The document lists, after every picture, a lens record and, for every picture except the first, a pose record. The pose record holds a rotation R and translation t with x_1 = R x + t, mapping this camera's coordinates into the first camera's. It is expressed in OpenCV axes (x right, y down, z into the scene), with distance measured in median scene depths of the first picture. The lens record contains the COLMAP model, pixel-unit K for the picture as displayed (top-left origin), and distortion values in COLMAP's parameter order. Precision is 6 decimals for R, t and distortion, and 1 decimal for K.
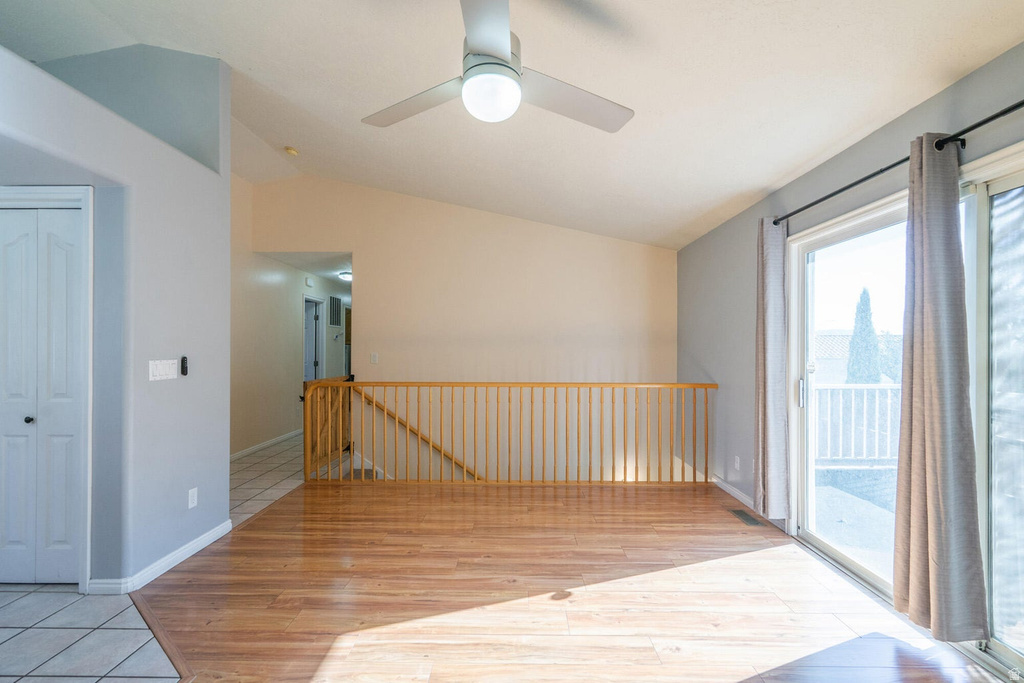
lens RADIAL K [[476.9, 0, 514.7], [0, 476.9, 344.9], [0, 0, 1]] dist [0.005789, 0.000028]
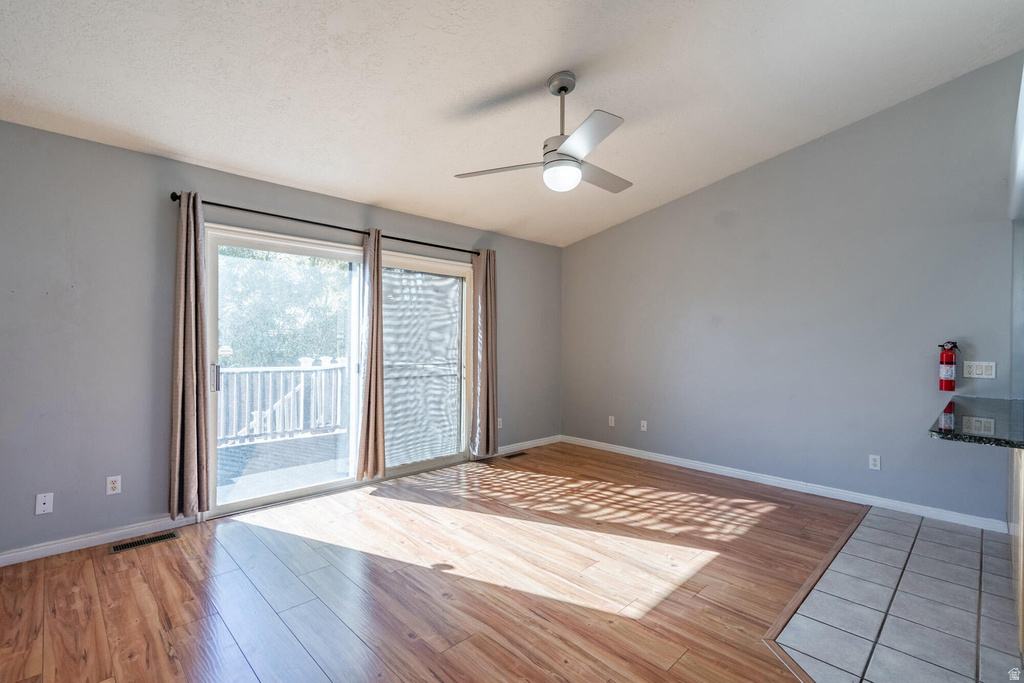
lens RADIAL K [[476.9, 0, 512.0], [0, 476.9, 341.4], [0, 0, 1]] dist [0.005789, 0.000028]
pose [[-0.711819, -0.015683, 0.702188, -0.853469], [-0.020907, 0.999781, 0.001135, 0.007665], [-0.702052, -0.013873, -0.711990, 1.845948]]
